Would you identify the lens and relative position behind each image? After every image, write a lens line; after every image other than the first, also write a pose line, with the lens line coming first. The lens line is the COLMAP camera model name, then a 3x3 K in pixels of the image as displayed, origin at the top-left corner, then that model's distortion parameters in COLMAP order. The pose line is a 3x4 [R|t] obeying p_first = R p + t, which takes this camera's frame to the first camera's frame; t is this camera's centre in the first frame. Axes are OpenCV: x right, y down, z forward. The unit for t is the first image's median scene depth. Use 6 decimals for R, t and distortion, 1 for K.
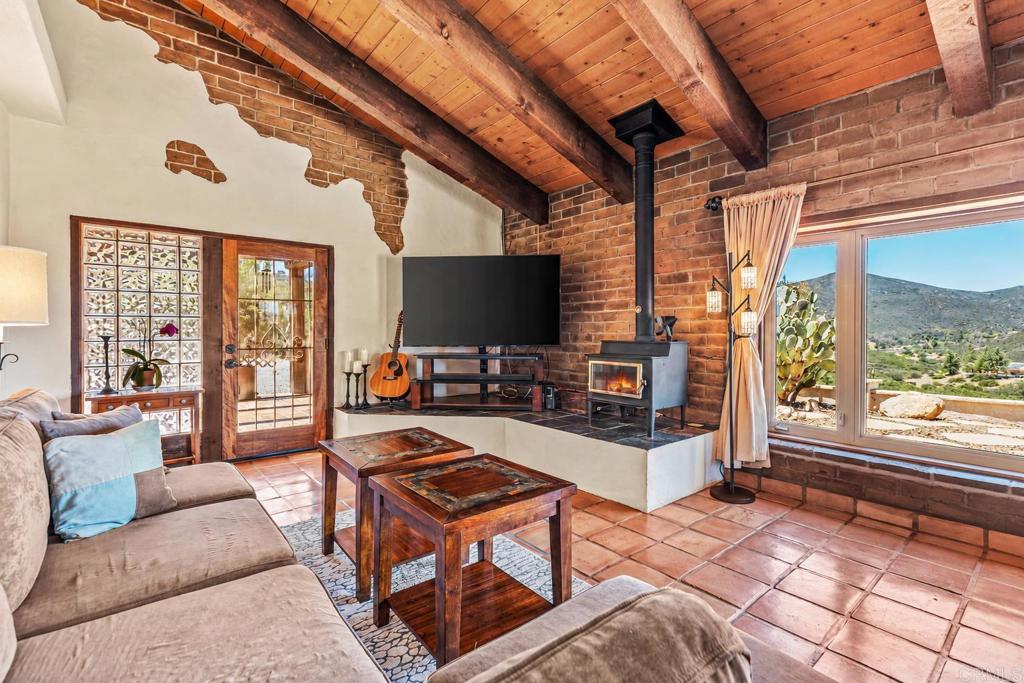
lens RADIAL K [[457.6, 0, 513.5], [0, 457.6, 335.6], [0, 0, 1]] dist [0.002231, -0.000144]
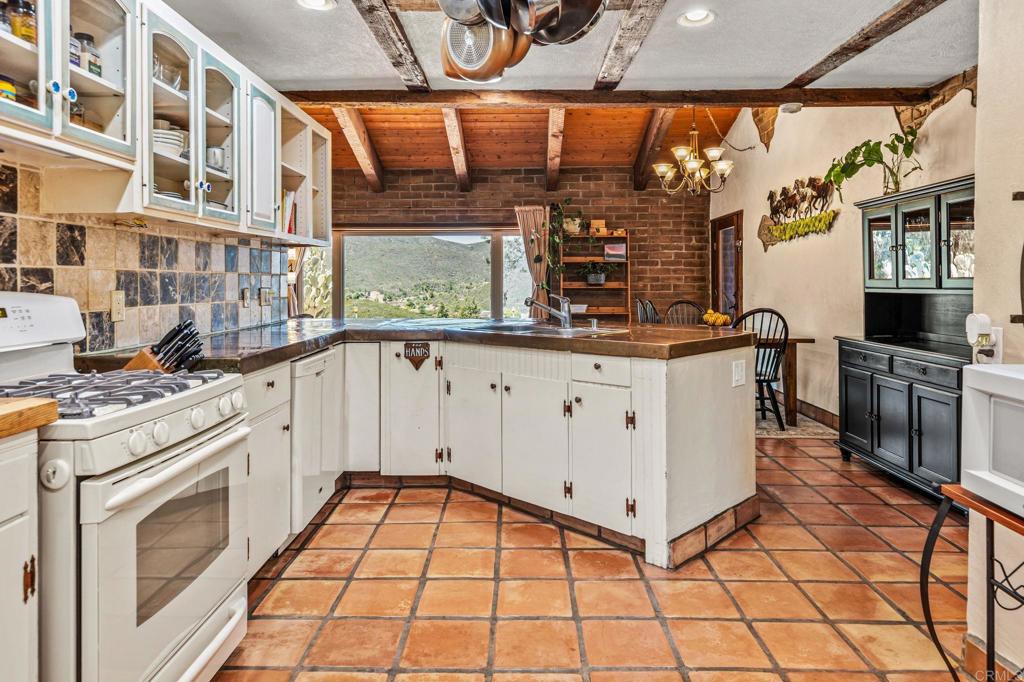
lens RADIAL K [[632.3, 0, 509.8], [0, 632.3, 283.2], [0, 0, 1]] dist [-0.001139, -0.001329]
pose [[0.647809, -0.004343, 0.761790, -0.743461], [0.011114, 0.999931, -0.003751, 0.011768], [-0.761722, 0.010897, 0.647813, -1.144154]]
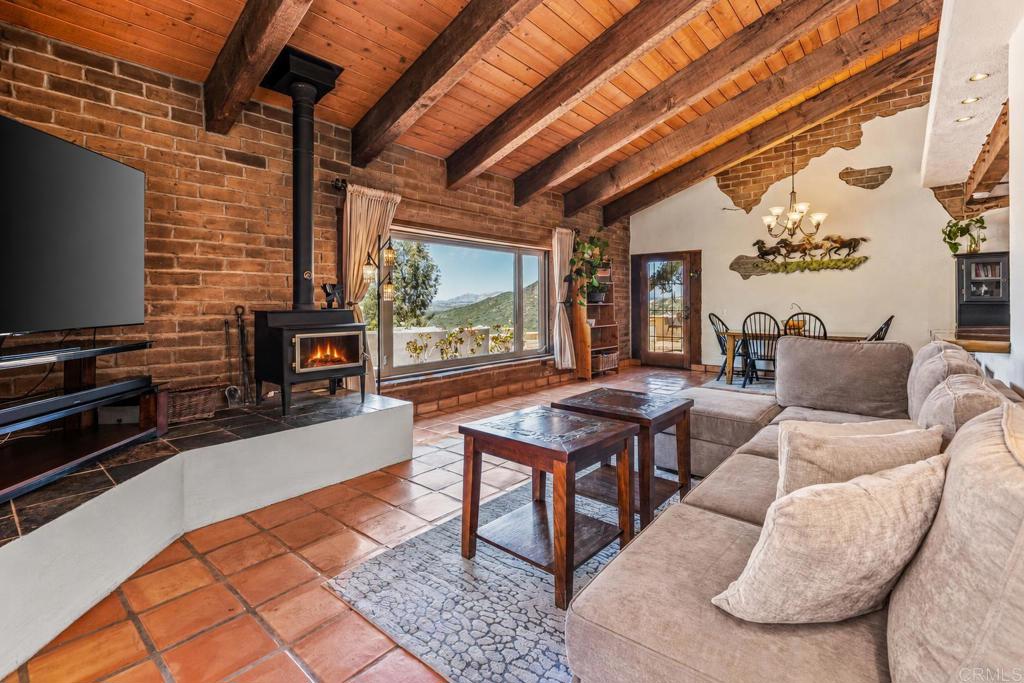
lens RADIAL K [[459.5, 0, 509.3], [0, 459.5, 298.4], [0, 0, 1]] dist [0.000539, -0.000042]
pose [[-0.171922, 0.002504, 0.985107, -0.676082], [0.011989, 0.999928, -0.000450, -0.005570], [-0.985038, 0.011733, -0.171940, 0.739207]]
